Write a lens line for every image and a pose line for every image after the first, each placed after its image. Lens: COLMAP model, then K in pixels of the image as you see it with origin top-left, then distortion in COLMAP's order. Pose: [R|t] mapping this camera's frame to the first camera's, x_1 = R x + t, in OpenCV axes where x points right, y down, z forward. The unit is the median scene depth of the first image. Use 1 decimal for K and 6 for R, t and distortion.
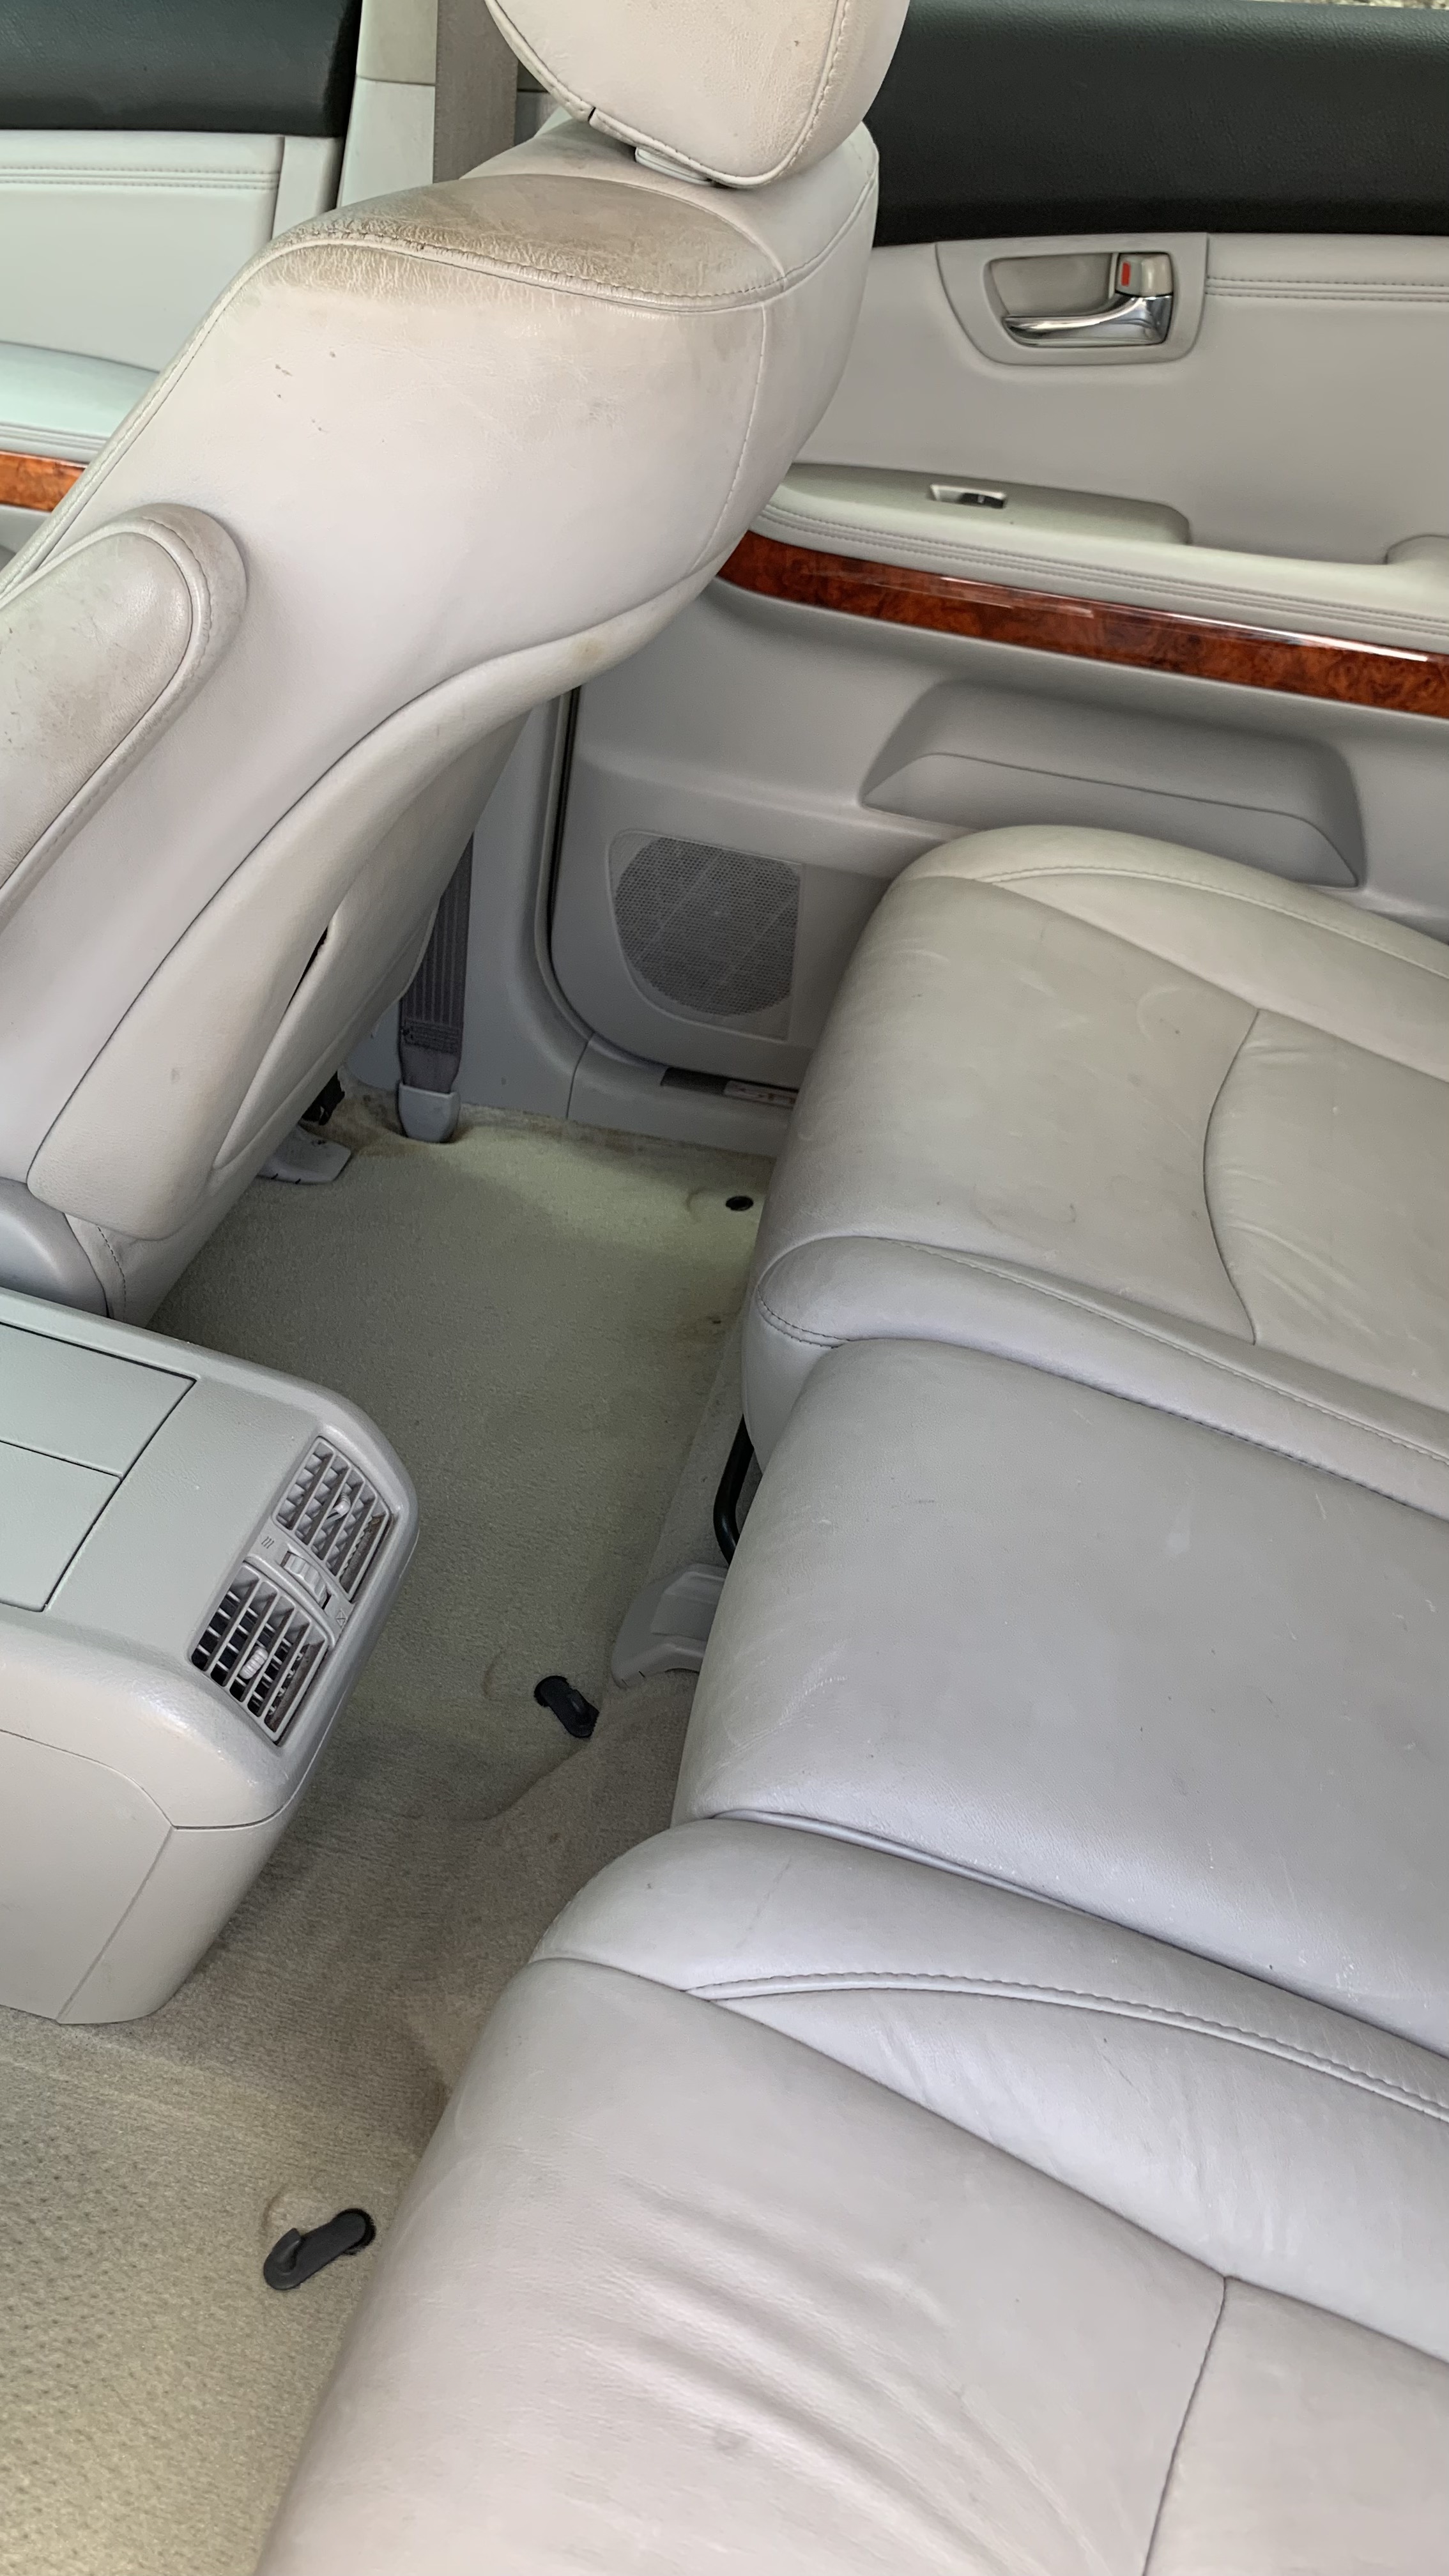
lens RADIAL K [[1987.6, 0, 724.5], [0, 1987.6, 1288.0], [0, 0, 1]] dist [0.010382, -0.018676]
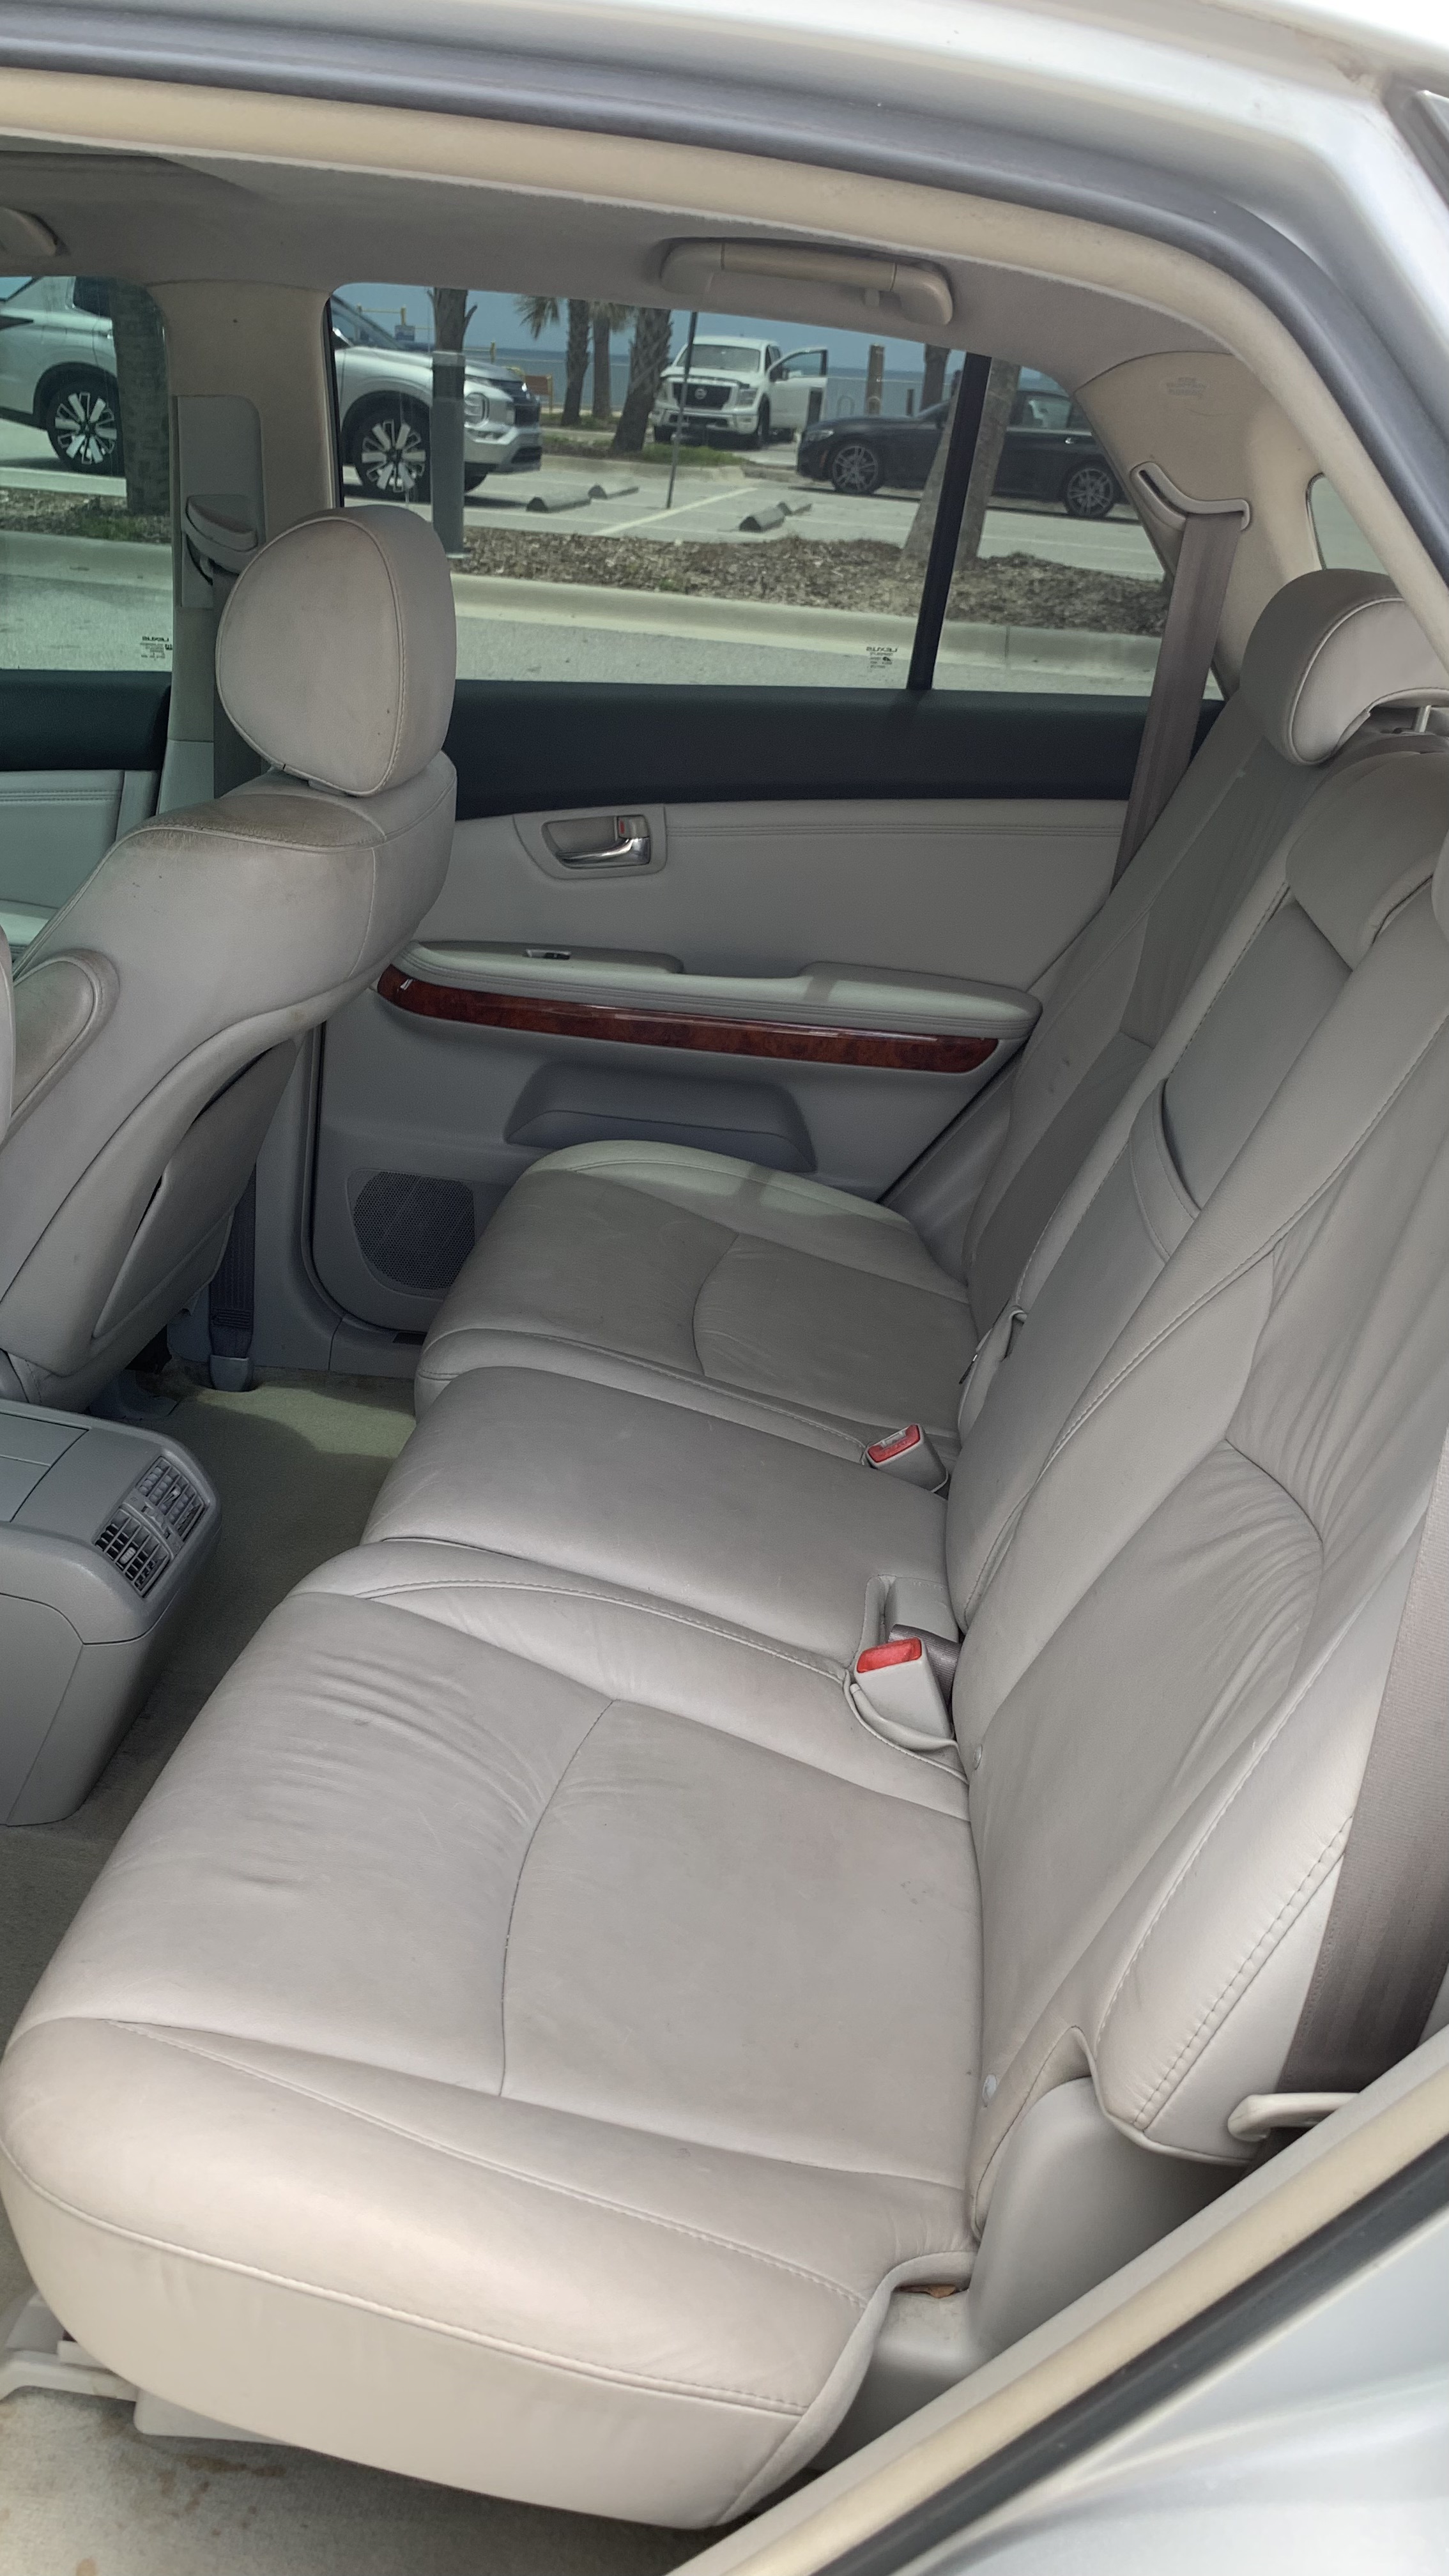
lens RADIAL K [[1966.3, 0, 724.5], [0, 1966.3, 1288.0], [0, 0, 1]] dist [0.081265, -0.146689]
pose [[0.993609, -0.063667, 0.093203, 0.103527], [0.084377, 0.967428, -0.238670, 0.299996], [-0.074971, 0.245009, 0.966618, -0.577362]]
